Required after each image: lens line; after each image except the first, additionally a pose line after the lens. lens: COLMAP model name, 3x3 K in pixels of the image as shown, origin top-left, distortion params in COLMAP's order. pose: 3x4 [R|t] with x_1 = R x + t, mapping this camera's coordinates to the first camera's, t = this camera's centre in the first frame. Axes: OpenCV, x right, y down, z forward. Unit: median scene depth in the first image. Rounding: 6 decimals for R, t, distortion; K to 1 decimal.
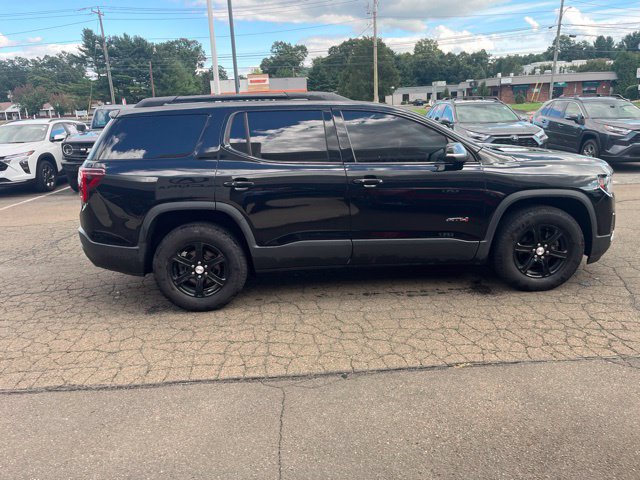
lens RADIAL K [[483.5, 0, 318.1], [0, 483.5, 231.7], [0, 0, 1]] dist [0.080337, -0.103432]
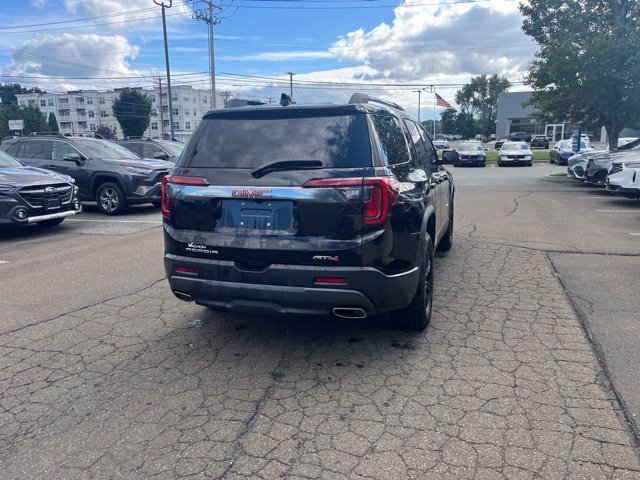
lens RADIAL K [[483.5, 0, 317.7], [0, 483.5, 236.0], [0, 0, 1]] dist [0.080337, -0.103432]
pose [[0.377609, -0.142260, 0.914972, -1.118637], [0.230659, 0.971431, 0.055845, -0.099752], [-0.896776, 0.189959, 0.399634, 0.765116]]
